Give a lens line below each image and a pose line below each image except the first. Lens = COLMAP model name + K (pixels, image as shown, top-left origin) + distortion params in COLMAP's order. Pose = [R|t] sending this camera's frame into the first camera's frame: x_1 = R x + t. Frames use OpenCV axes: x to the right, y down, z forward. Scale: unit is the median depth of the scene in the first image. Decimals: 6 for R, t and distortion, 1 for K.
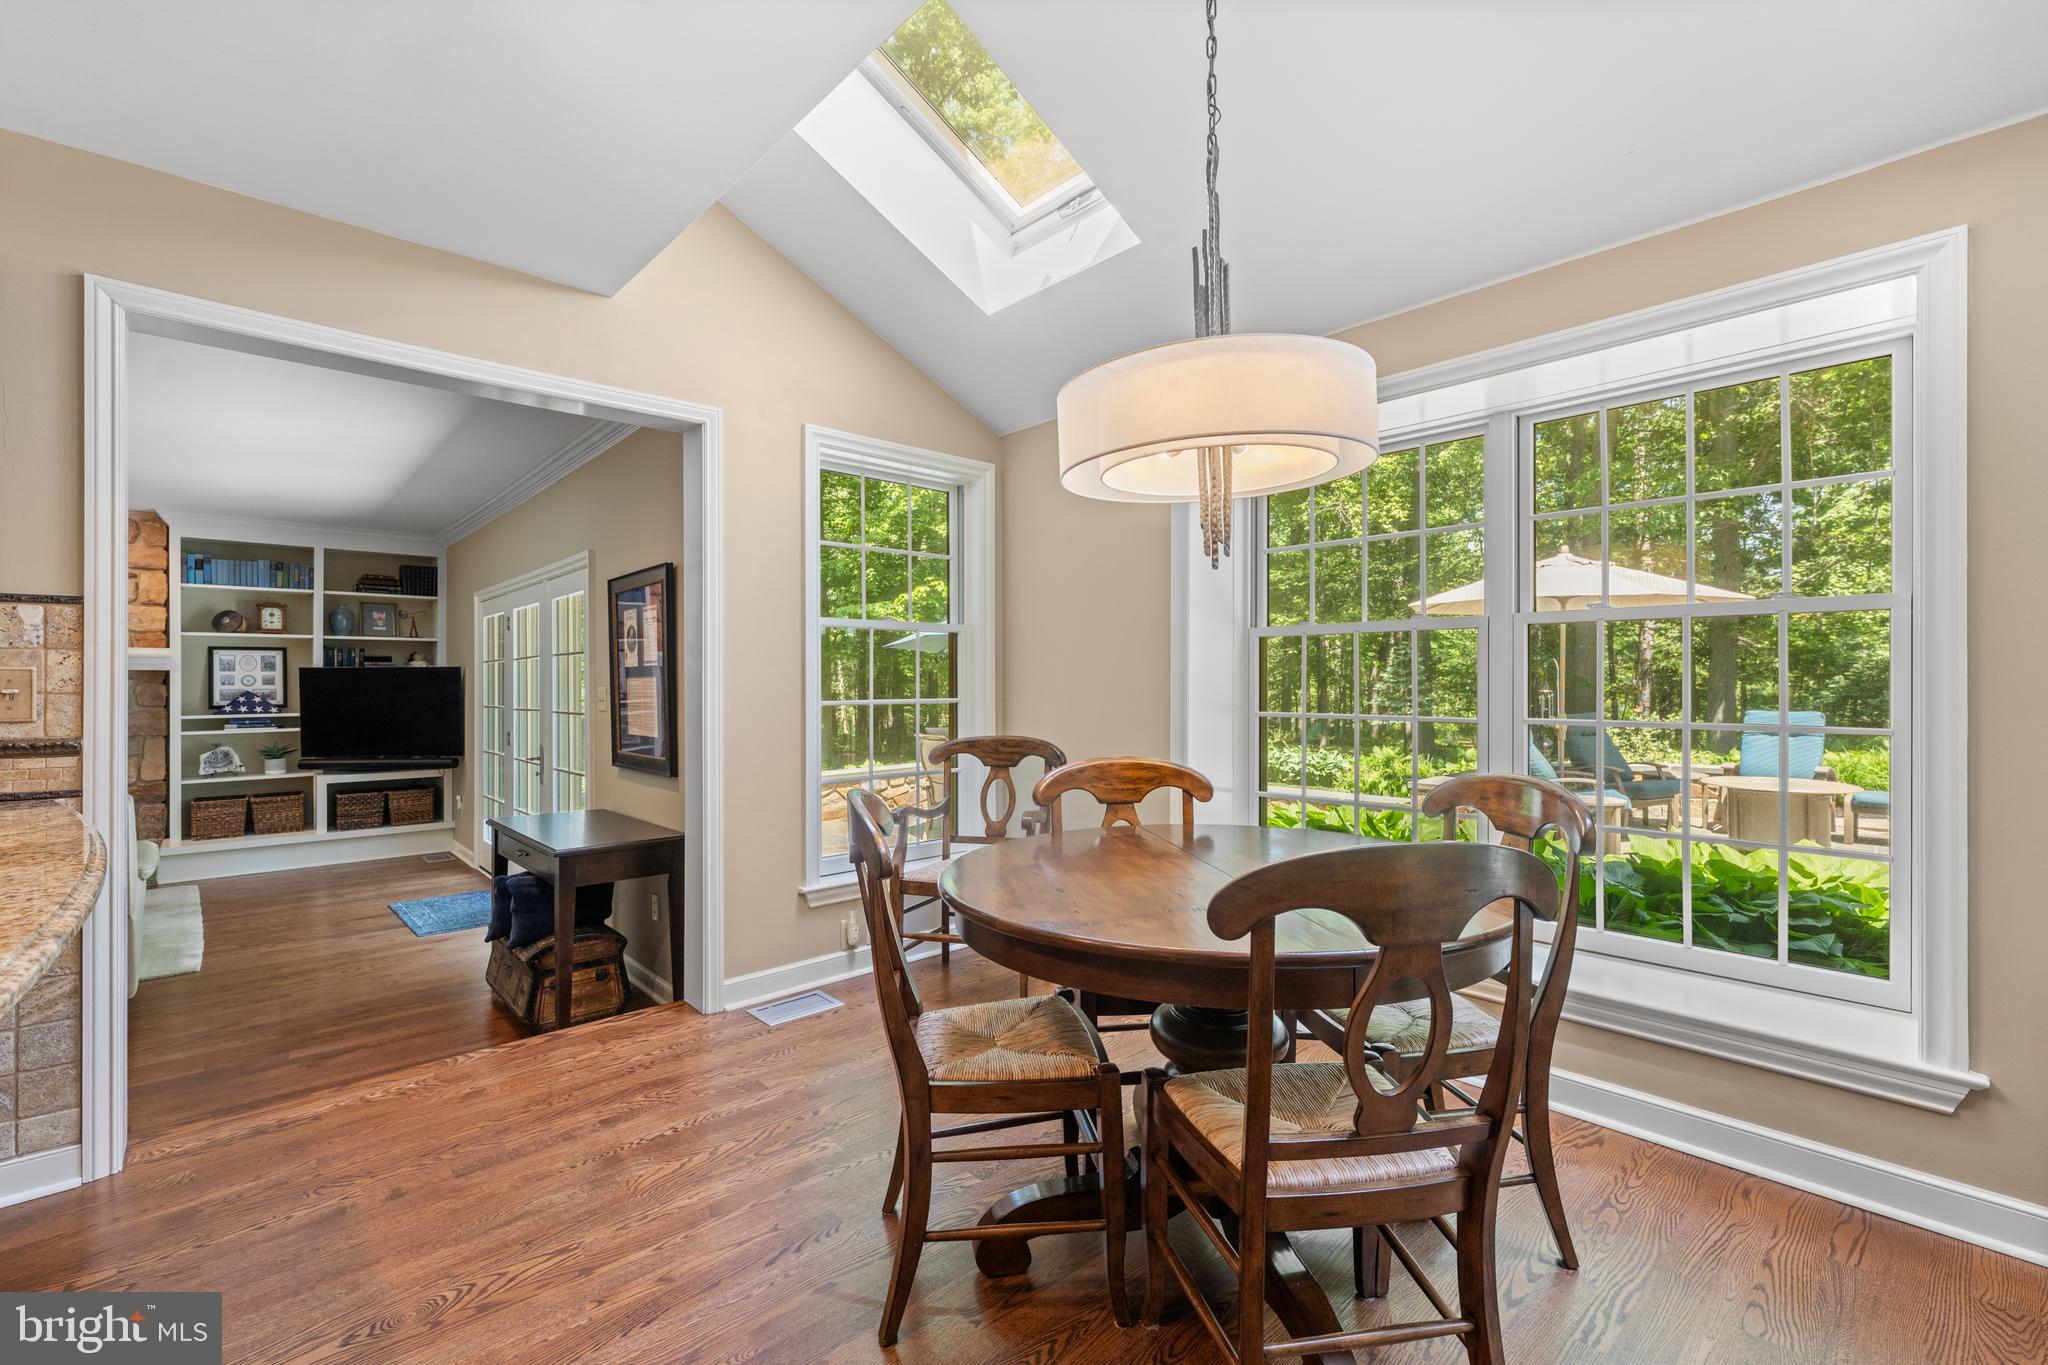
lens RADIAL K [[876.0, 0, 1004.7], [0, 876.0, 680.4], [0, 0, 1]] dist [-0.002670, 0.000361]
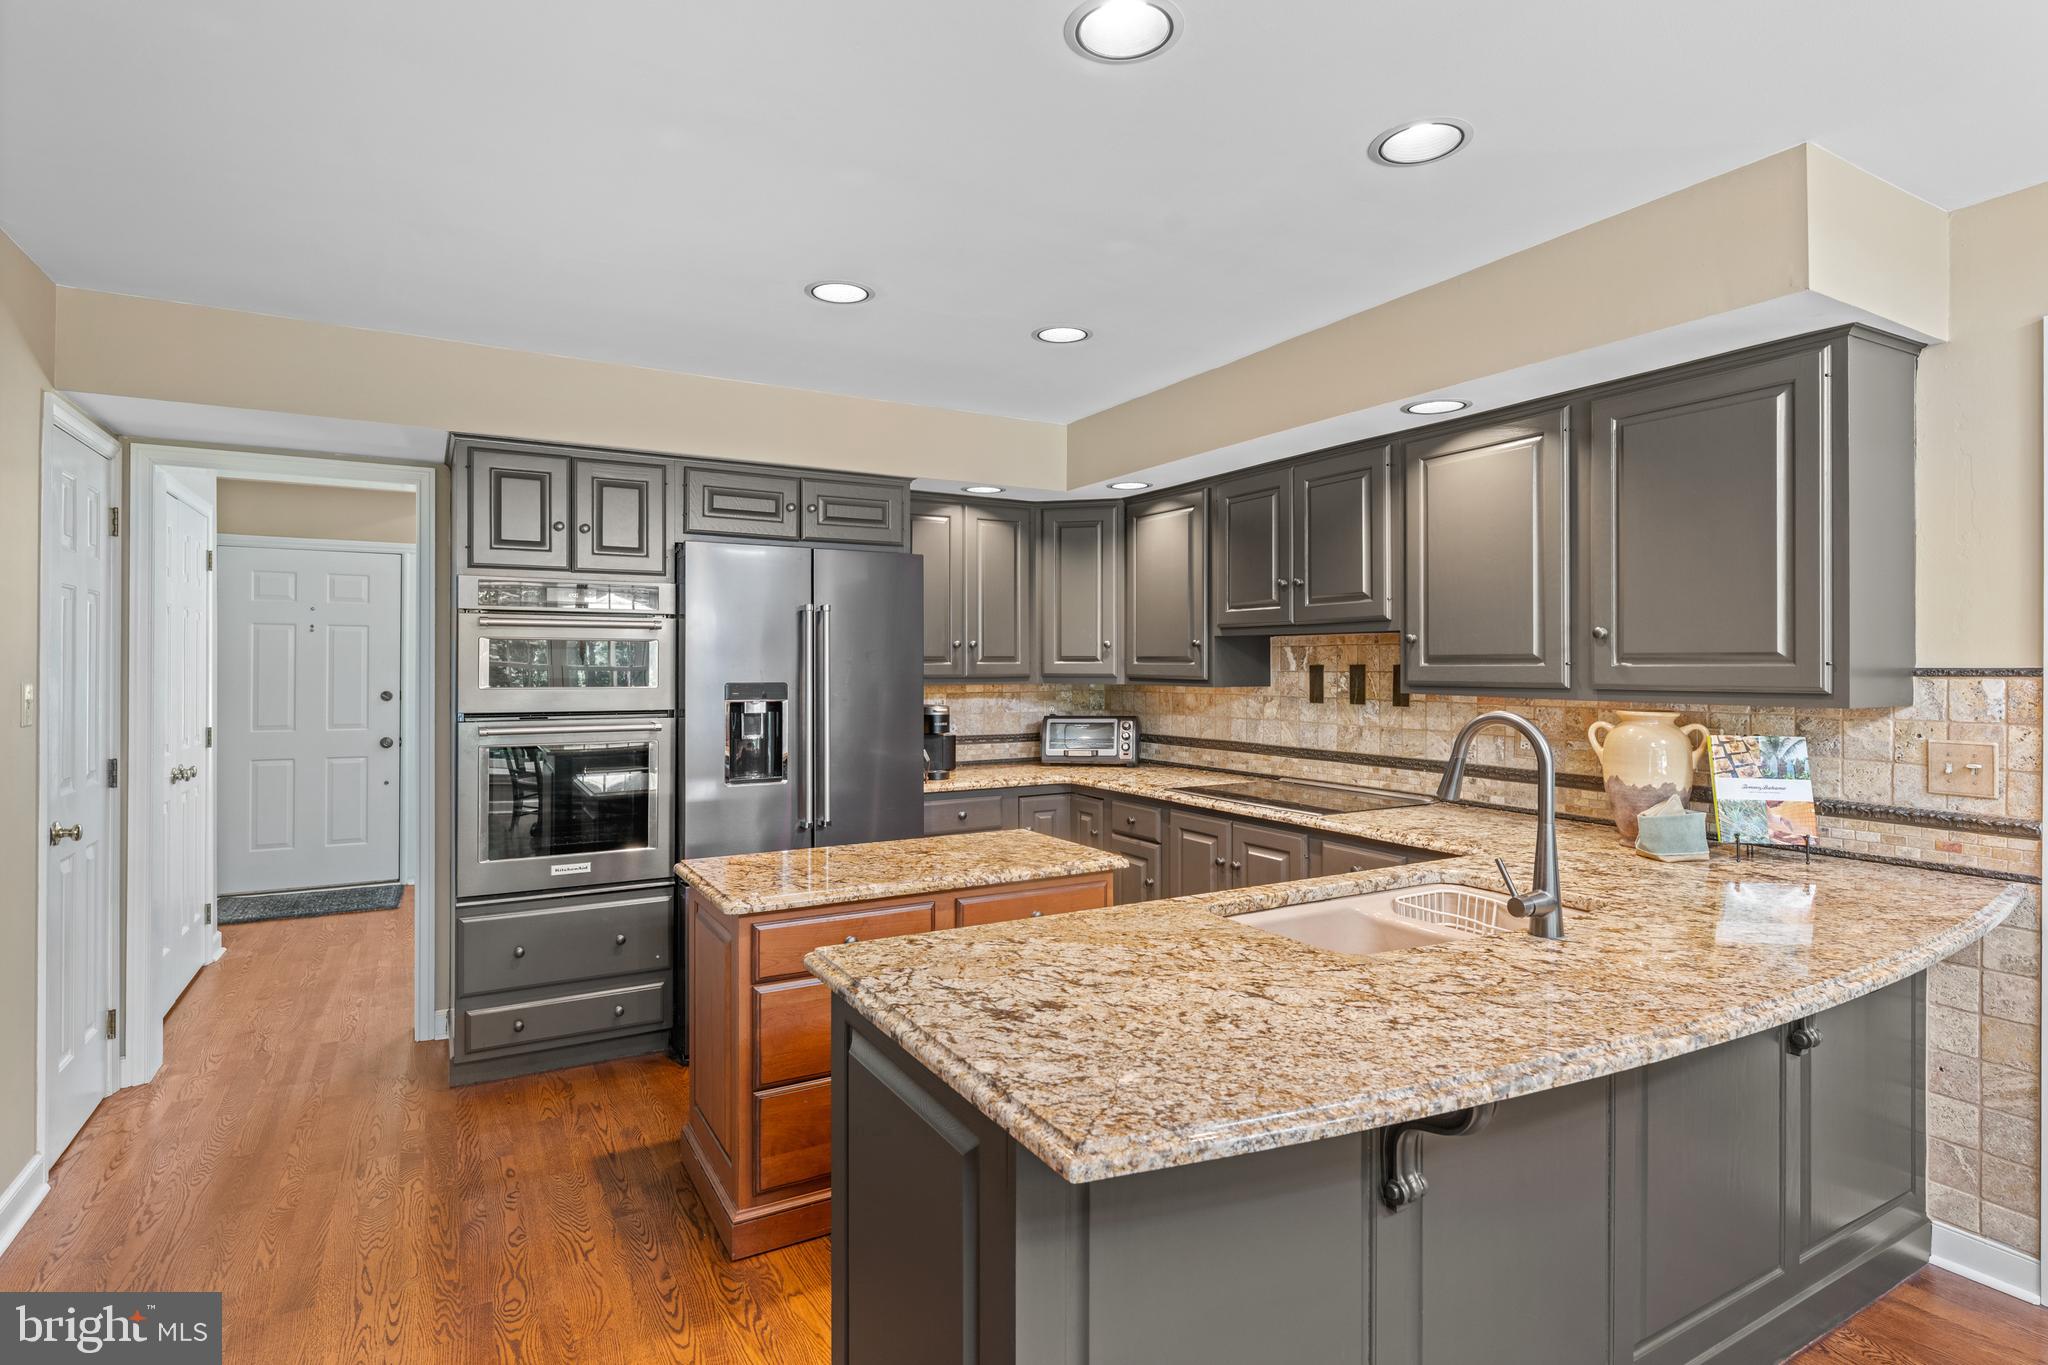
lens RADIAL K [[1040.5, 0, 1038.1], [0, 1040.5, 662.6], [0, 0, 1]] dist [-0.003017, 0.000597]
pose [[-0.209042, 0.000979, -0.977906, 0.142162], [0.001199, 0.999999, 0.000745, -0.062253], [0.977906, -0.001017, -0.209043, 0.115237]]
